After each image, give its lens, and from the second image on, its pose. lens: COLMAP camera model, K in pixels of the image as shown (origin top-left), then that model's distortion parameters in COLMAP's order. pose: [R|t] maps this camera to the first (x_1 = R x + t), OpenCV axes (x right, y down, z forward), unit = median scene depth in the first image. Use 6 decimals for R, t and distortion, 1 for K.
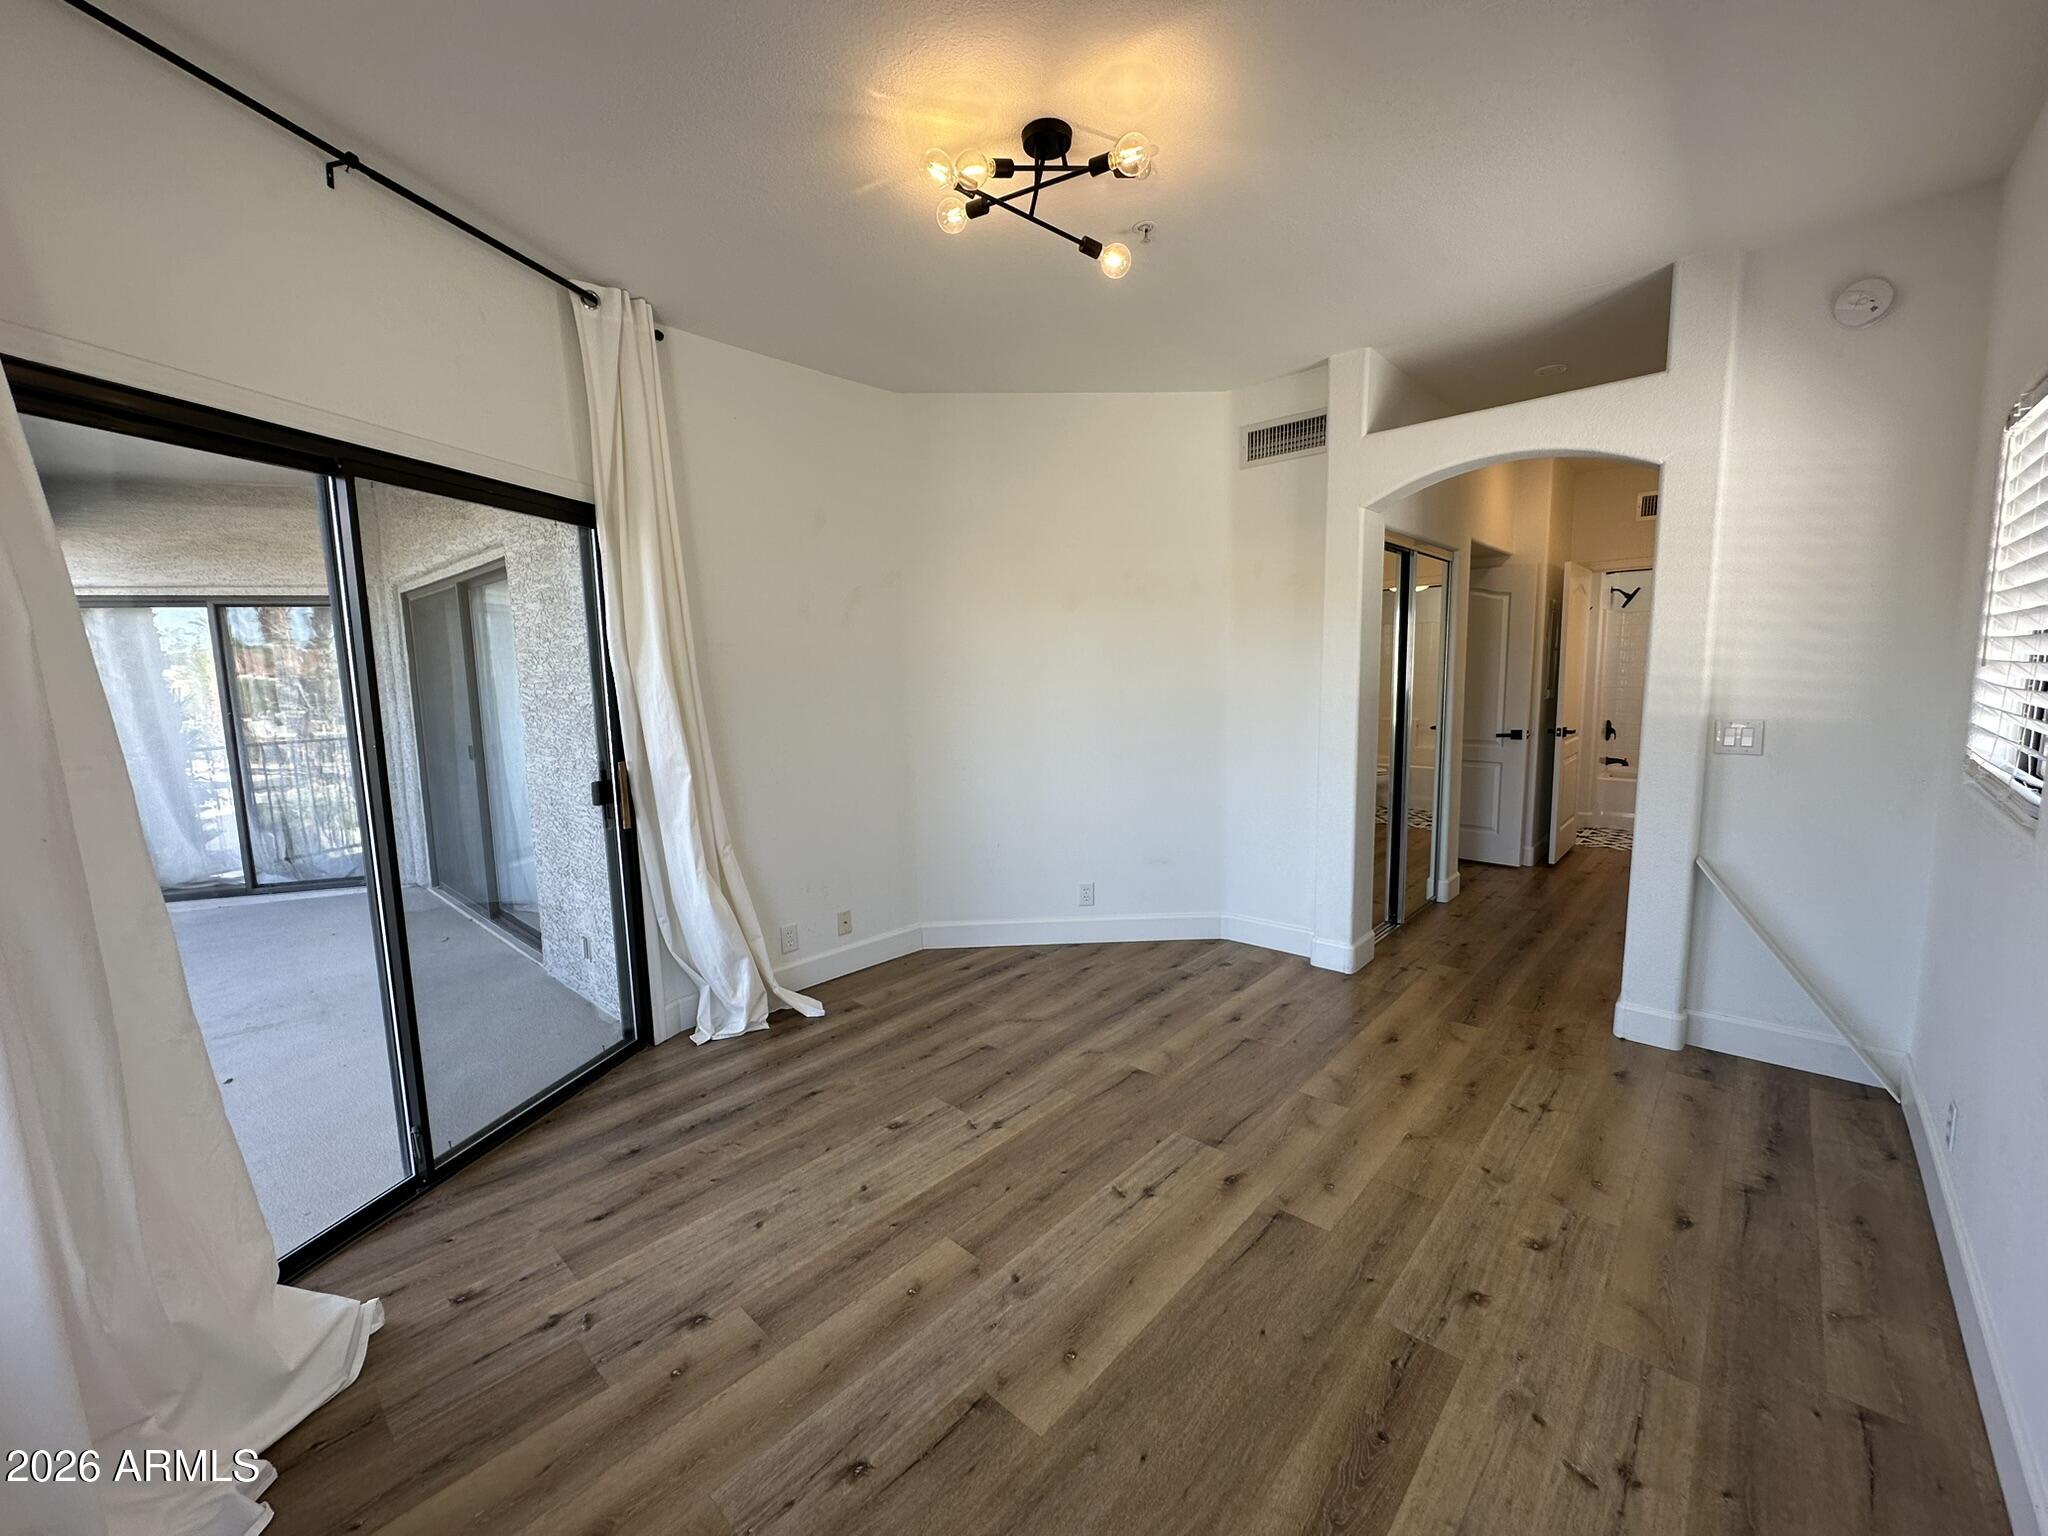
lens RADIAL K [[815.7, 0, 1026.9], [0, 815.7, 759.0], [0, 0, 1]] dist [-0.001359, 0.000137]
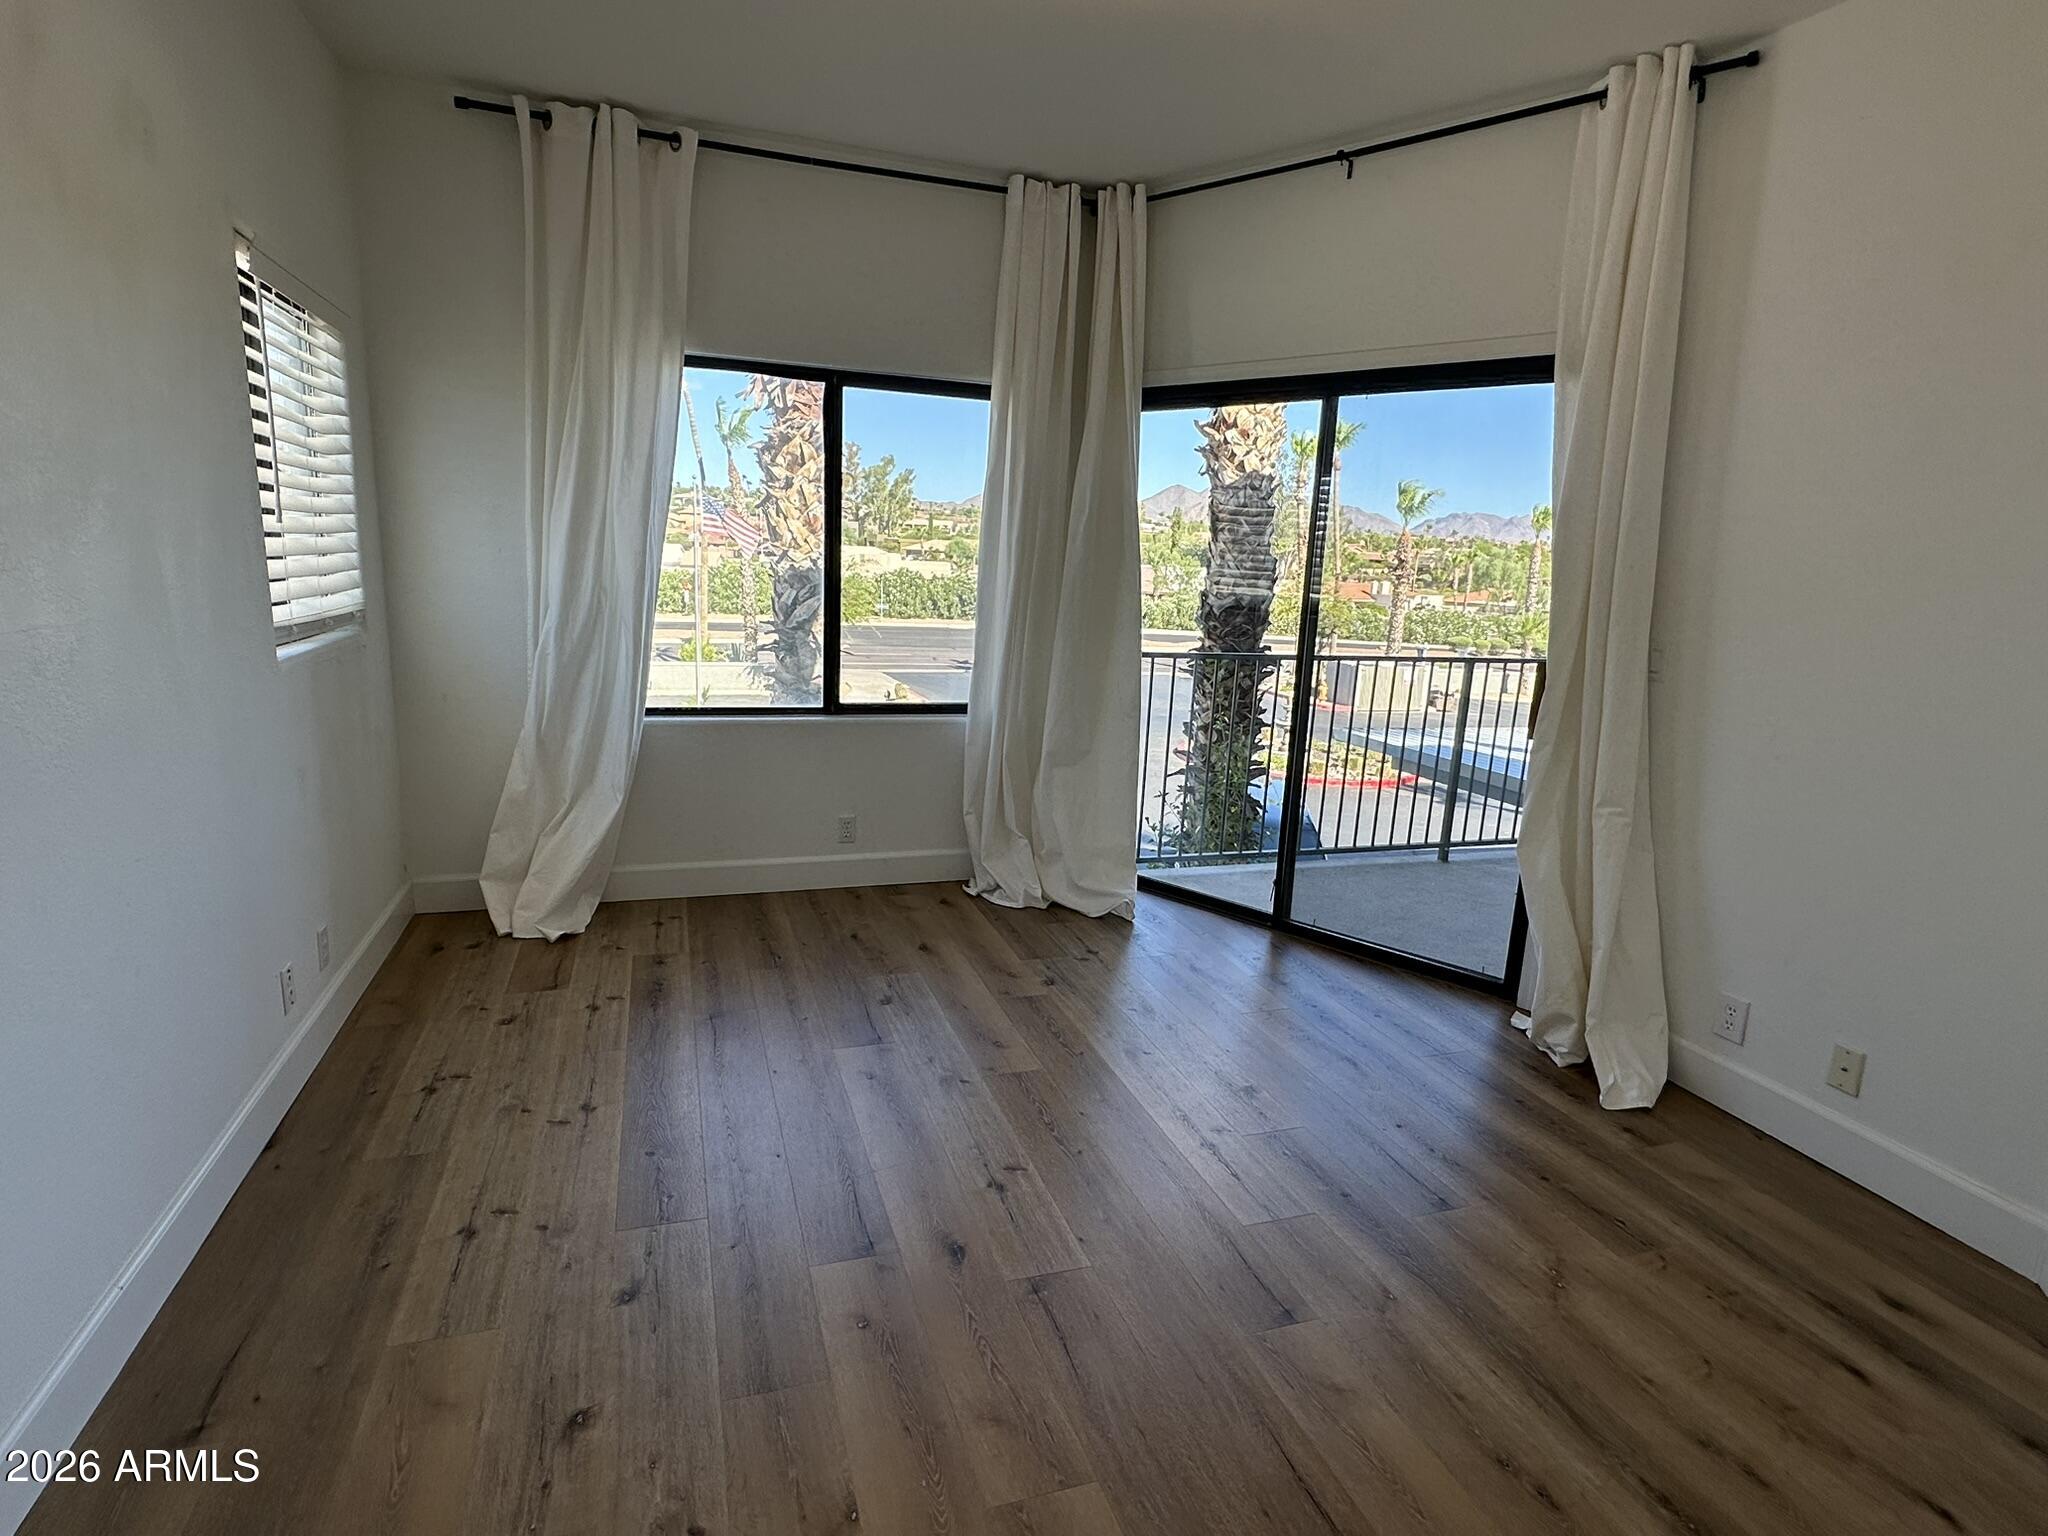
lens RADIAL K [[1072.6, 0, 1038.9], [0, 1072.6, 779.2], [0, 0, 1]] dist [0.000913, 0.000057]
pose [[-0.478086, 0.183492, -0.858932, 0.747319], [-0.132095, 0.951789, 0.276854, -0.123392], [0.868323, 0.245821, -0.430798, 1.068092]]
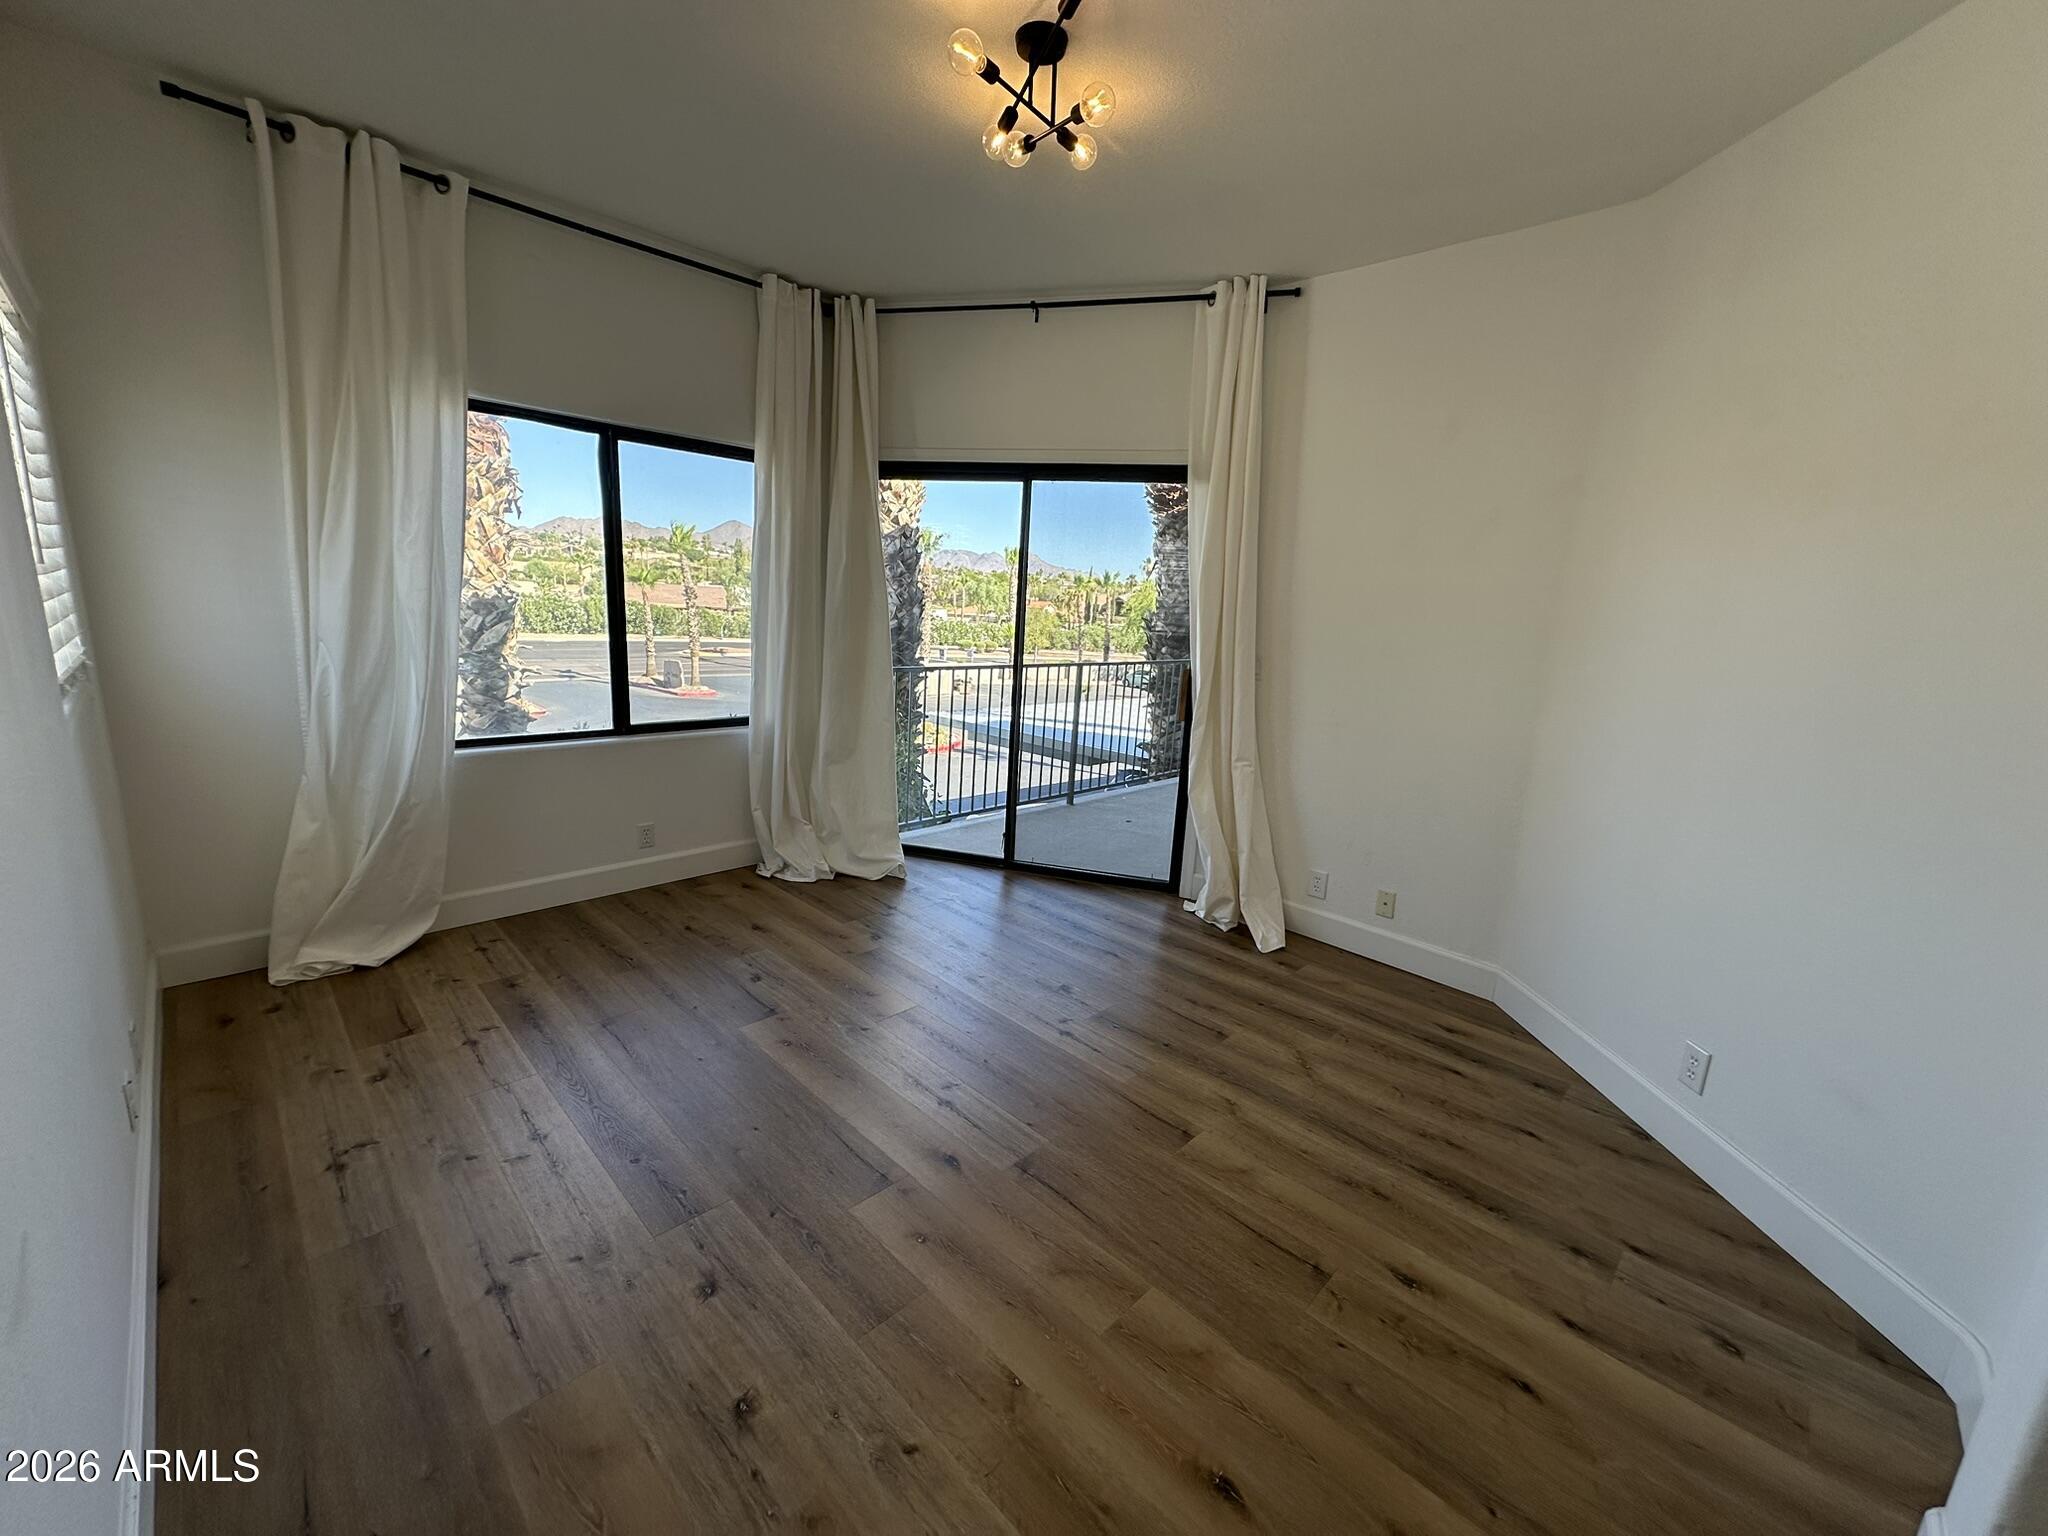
lens RADIAL K [[815.7, 0, 1033.2], [0, 815.7, 773.4], [0, 0, 1]] dist [-0.001359, 0.000137]
pose [[-0.030122, 0.233488, -0.971893, 0.810792], [-0.165026, 0.957829, 0.235224, -0.105093], [0.985829, 0.167473, 0.009679, 0.785558]]
